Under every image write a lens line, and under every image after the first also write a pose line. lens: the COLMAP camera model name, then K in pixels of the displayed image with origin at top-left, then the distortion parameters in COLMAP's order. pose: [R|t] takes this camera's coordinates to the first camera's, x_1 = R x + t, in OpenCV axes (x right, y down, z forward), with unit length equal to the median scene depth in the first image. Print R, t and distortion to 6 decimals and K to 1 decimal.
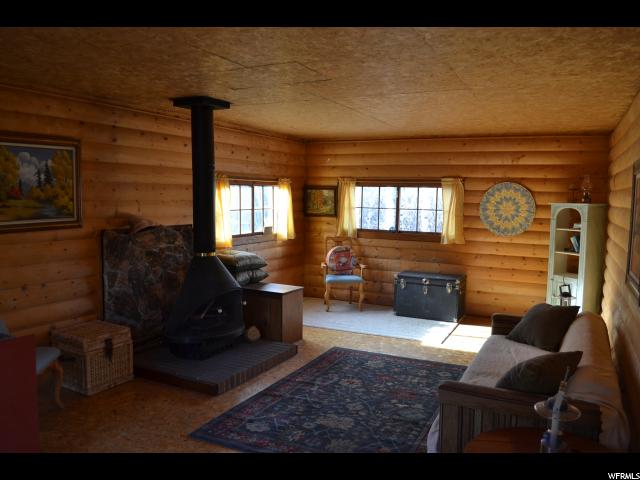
lens RADIAL K [[517.7, 0, 320.0], [0, 517.7, 240.0], [0, 0, 1]] dist [-0.068532, 0.003131]
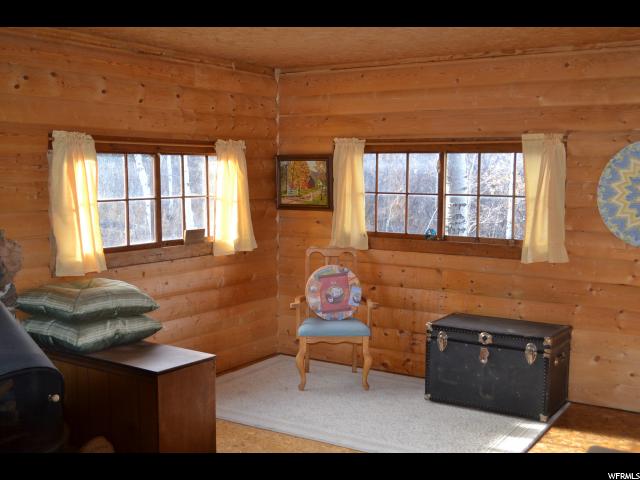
lens RADIAL K [[759.1, 0, 320.0], [0, 759.1, 240.0], [0, 0, 1]] dist [-0.021179, -0.020394]
pose [[0.993124, -0.002654, -0.117033, 0.129626], [0.003267, 0.999982, 0.005041, -0.019963], [0.117018, -0.005388, 0.993115, 0.241361]]
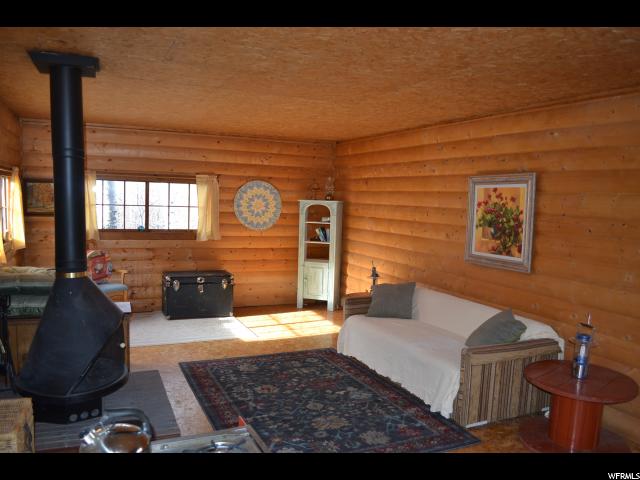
lens RADIAL K [[517.7, 0, 320.0], [0, 517.7, 240.0], [0, 0, 1]] dist [-0.068532, 0.003131]
pose [[0.635825, -0.058210, 0.769635, -0.395368], [0.043181, 0.998273, 0.039829, -0.024589], [-0.770624, 0.007910, 0.637241, 0.198016]]
